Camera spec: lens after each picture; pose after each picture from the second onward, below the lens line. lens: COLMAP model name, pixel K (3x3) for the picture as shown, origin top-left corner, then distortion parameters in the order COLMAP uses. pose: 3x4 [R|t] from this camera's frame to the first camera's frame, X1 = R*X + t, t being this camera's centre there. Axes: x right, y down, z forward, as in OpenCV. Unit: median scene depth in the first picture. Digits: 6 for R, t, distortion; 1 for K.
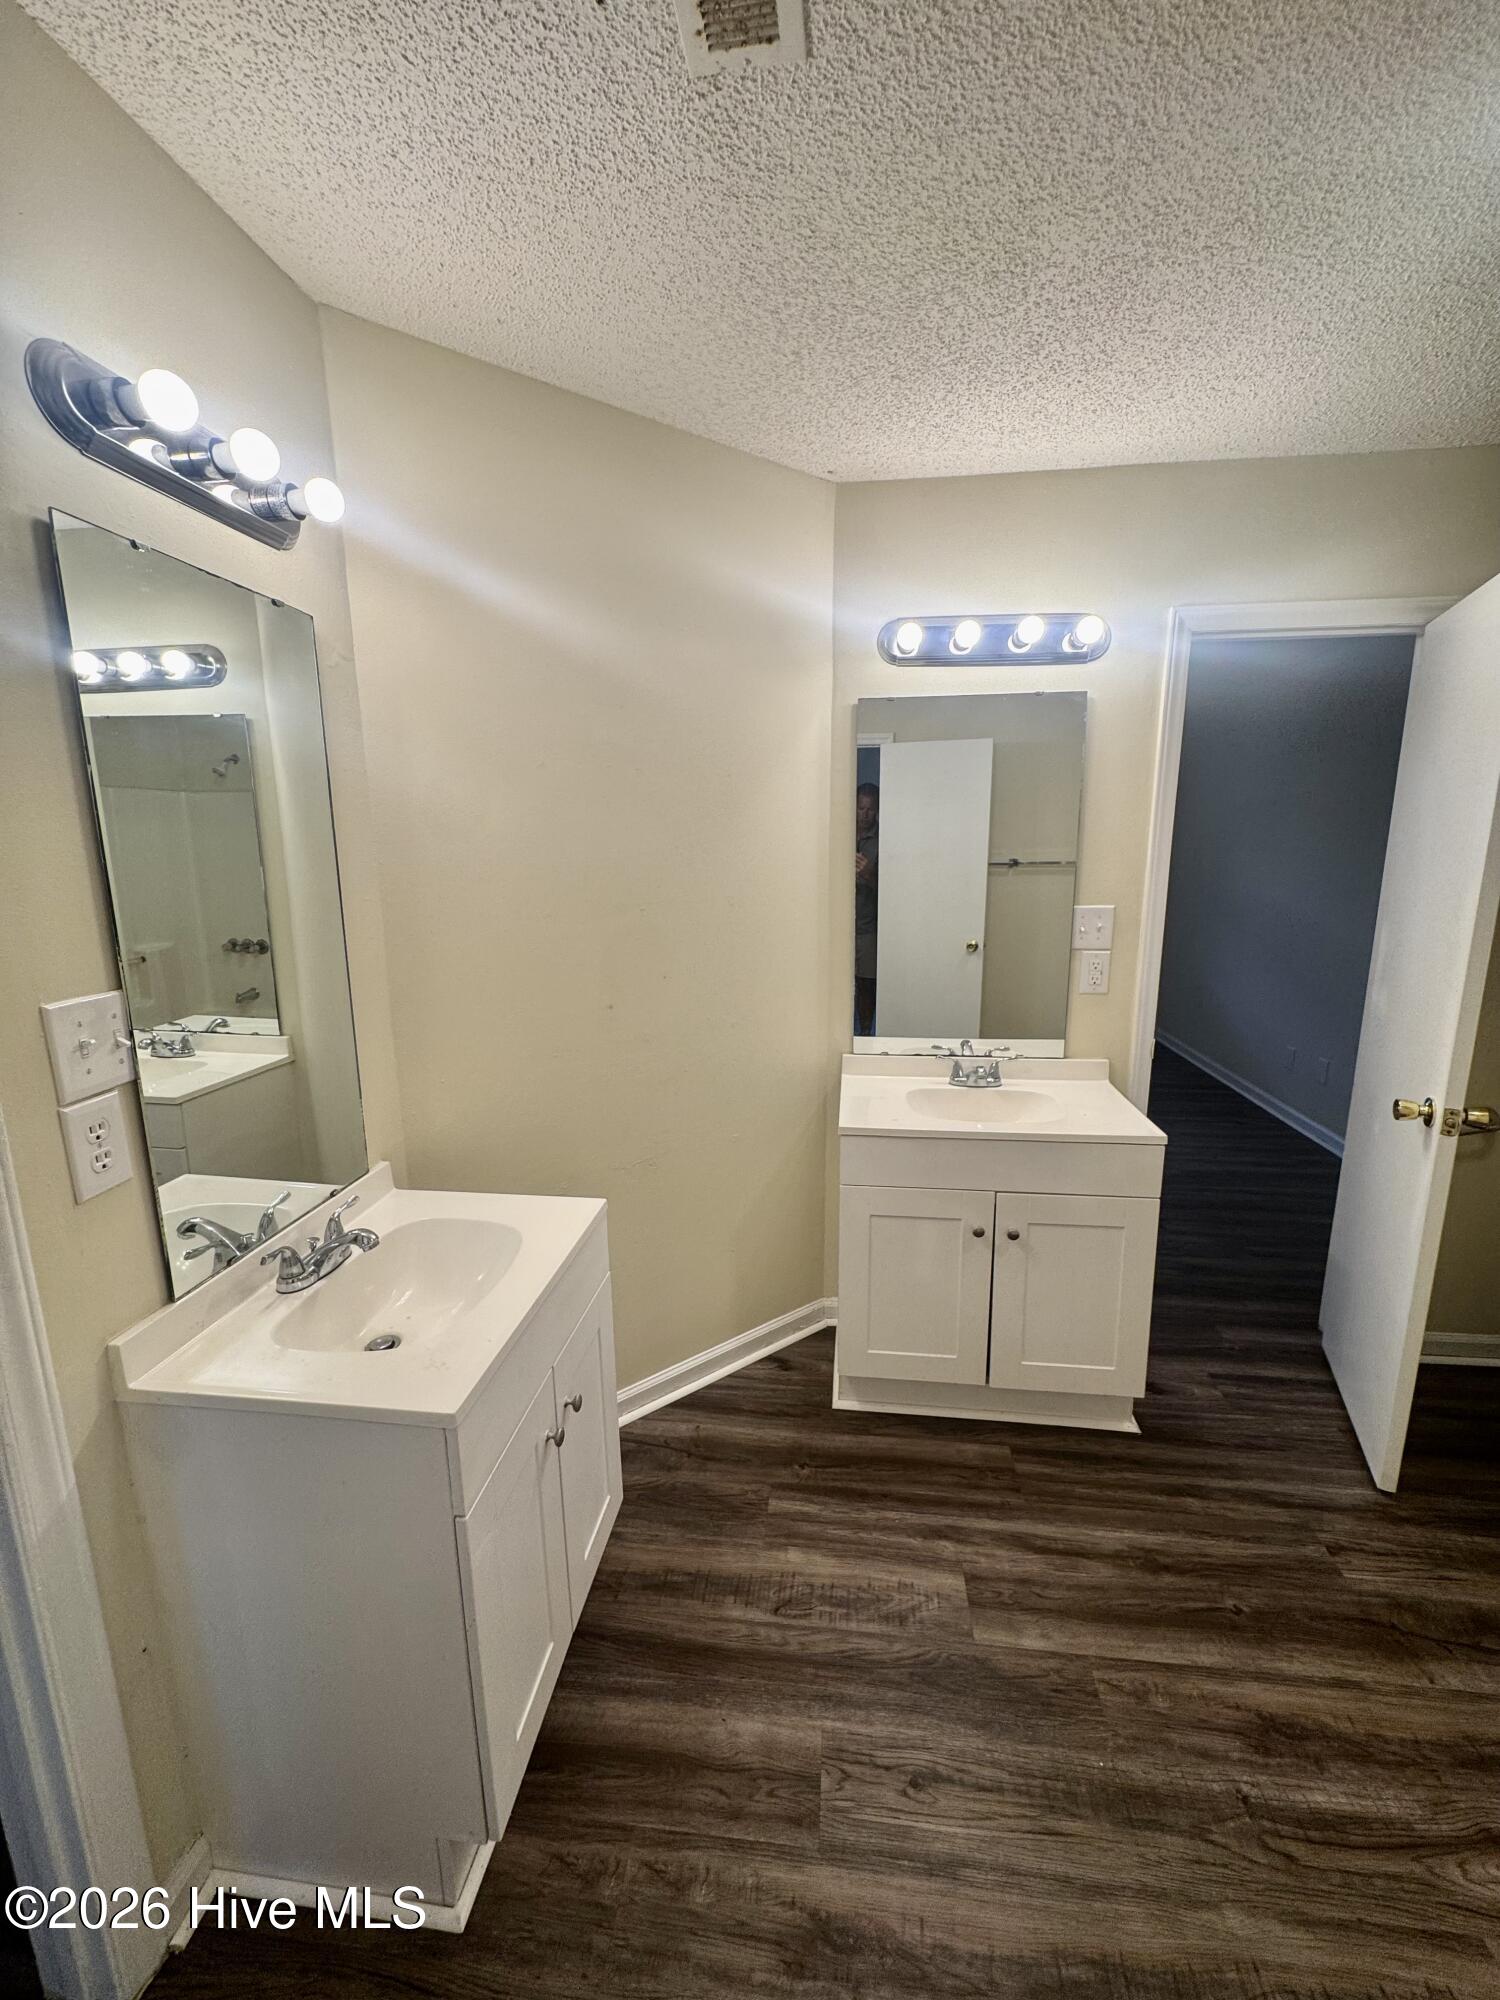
lens RADIAL K [[799.6, 0, 756.4], [0, 799.6, 997.4], [0, 0, 1]] dist [-0.002378, 0.000369]
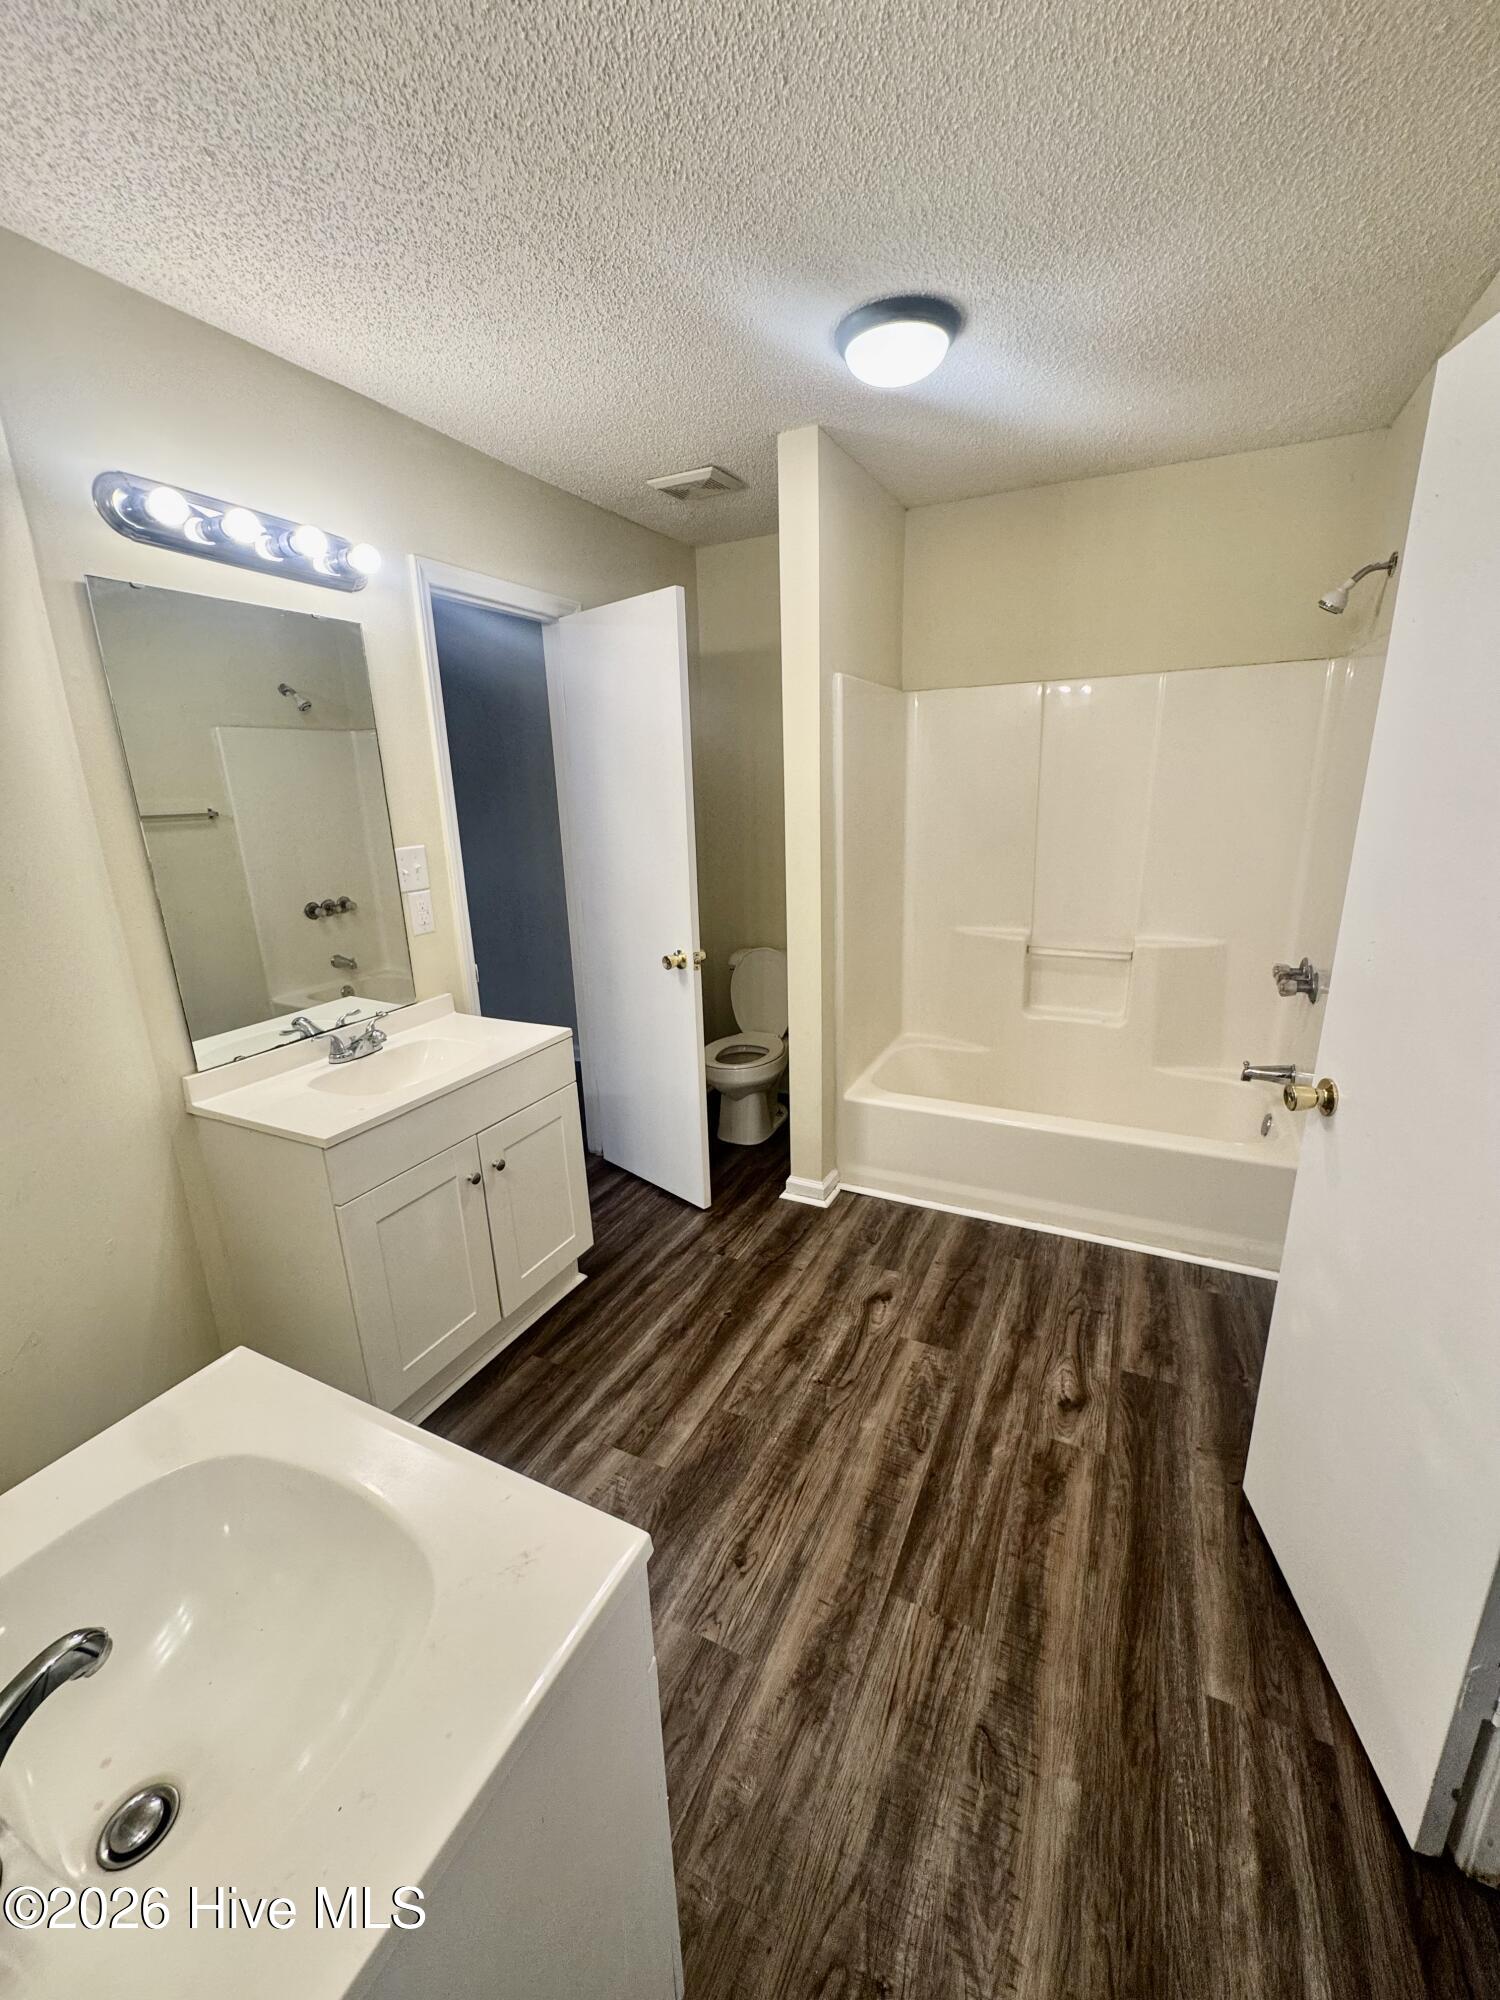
lens RADIAL K [[799.6, 0, 752.3], [0, 799.6, 998.1], [0, 0, 1]] dist [-0.002378, 0.000369]
pose [[0.328257, -0.248799, 0.911233, -0.615504], [0.201450, 0.960934, 0.189800, -0.055247], [-0.922857, 0.121265, 0.365554, 0.394037]]
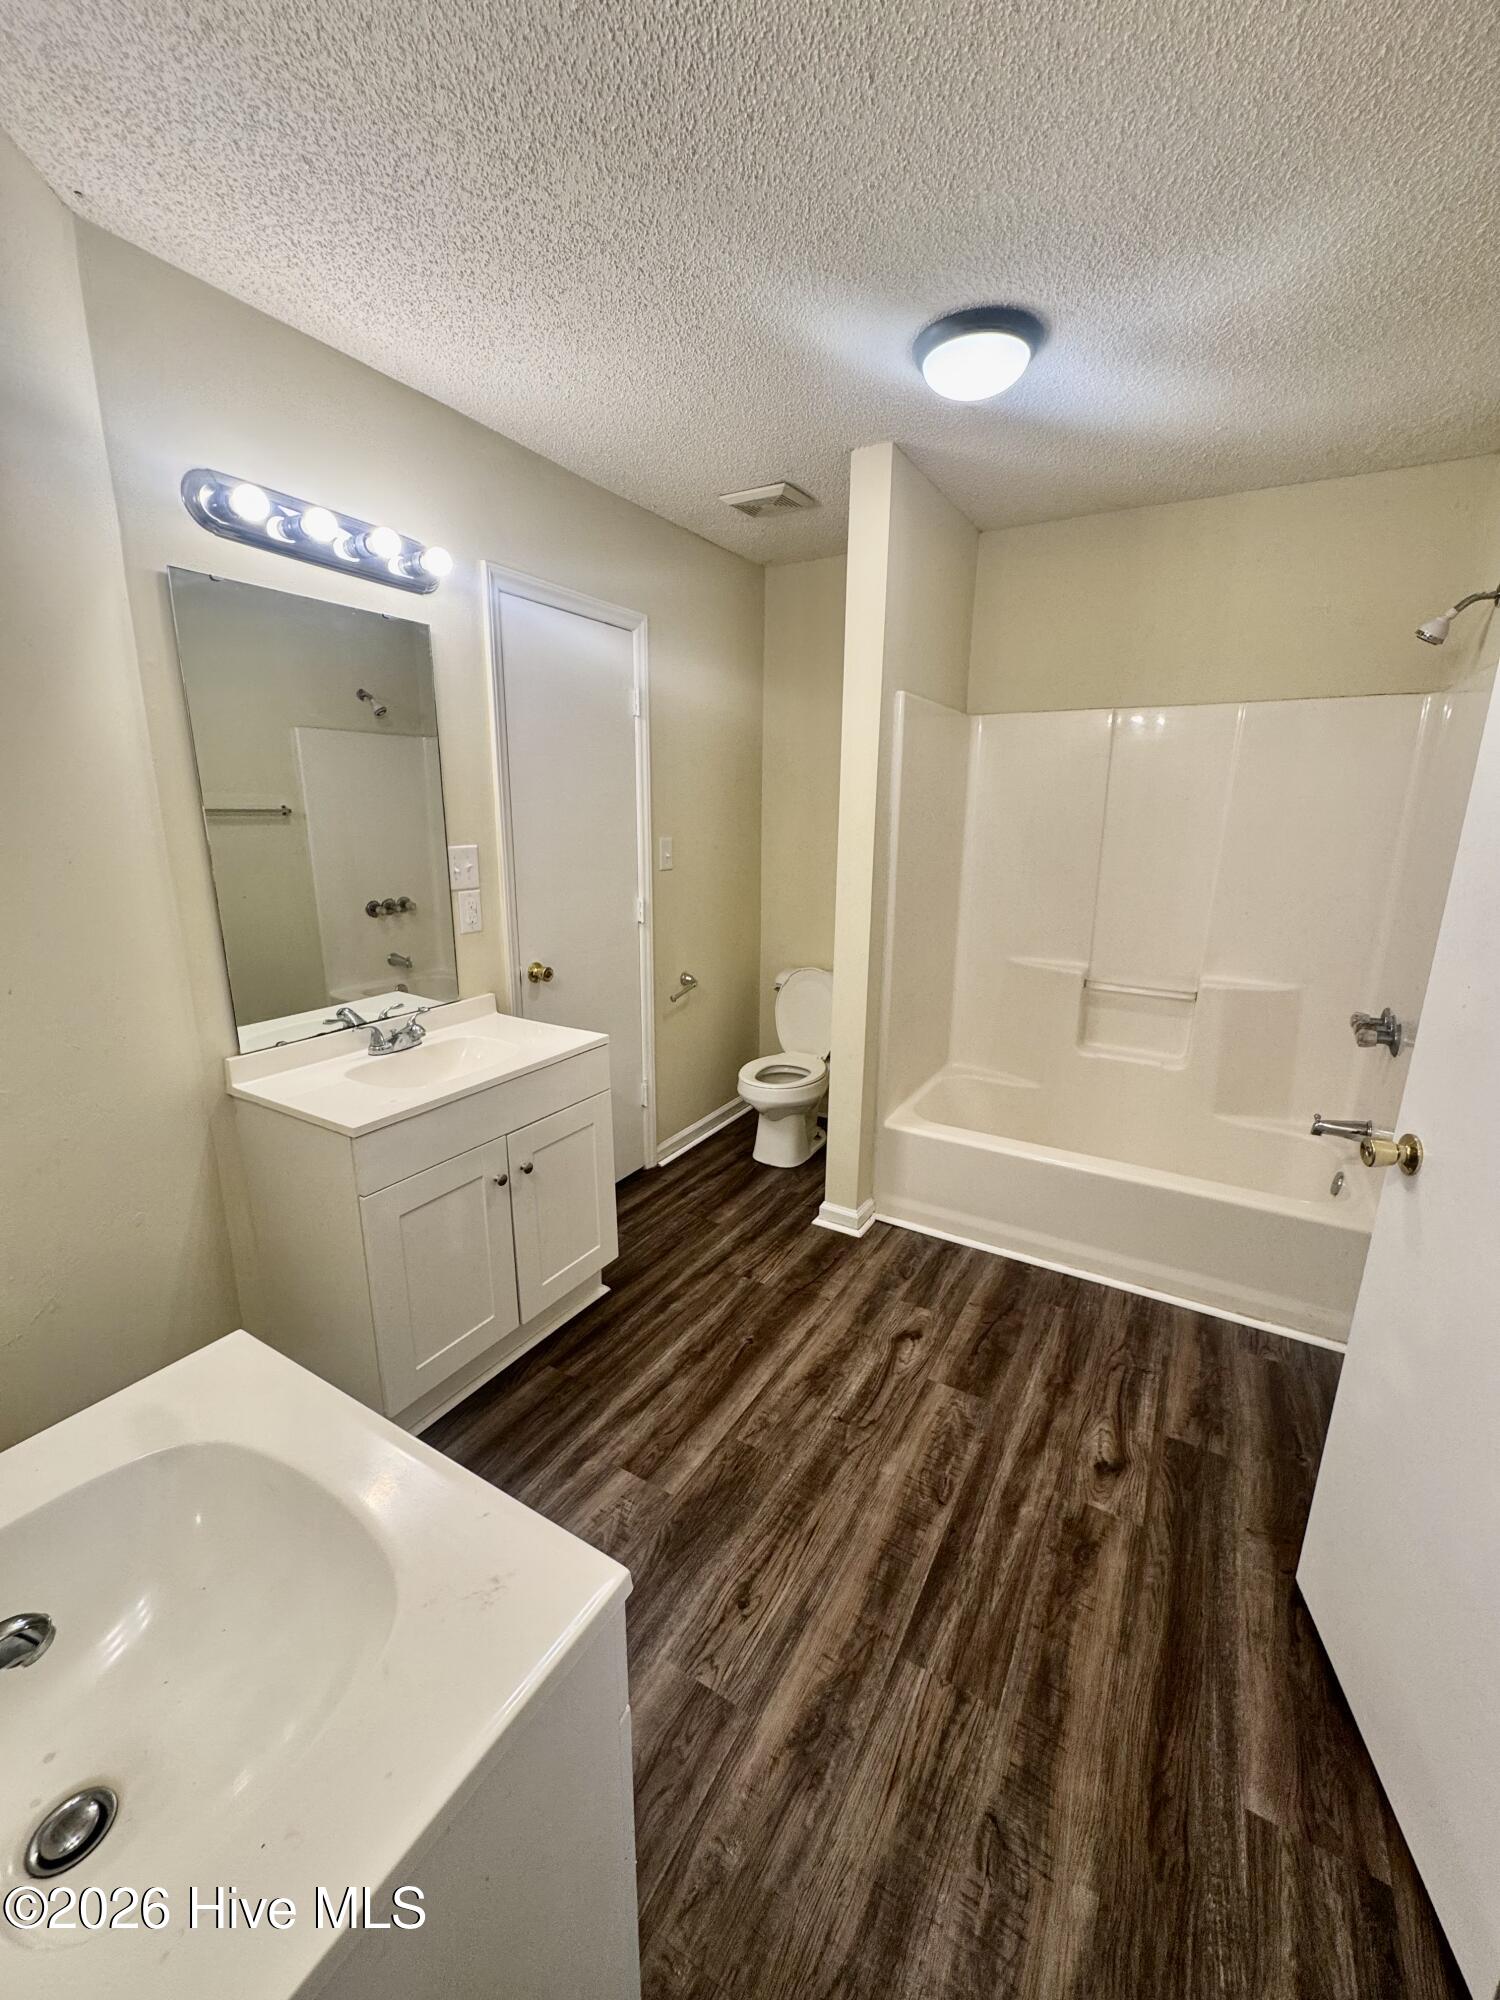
lens RADIAL K [[799.6, 0, 751.9], [0, 799.6, 998.5], [0, 0, 1]] dist [-0.002378, 0.000369]
pose [[0.398747, -0.201703, 0.894604, -0.582091], [0.156487, 0.976170, 0.150343, -0.031809], [-0.903611, 0.080045, 0.420809, 0.392149]]
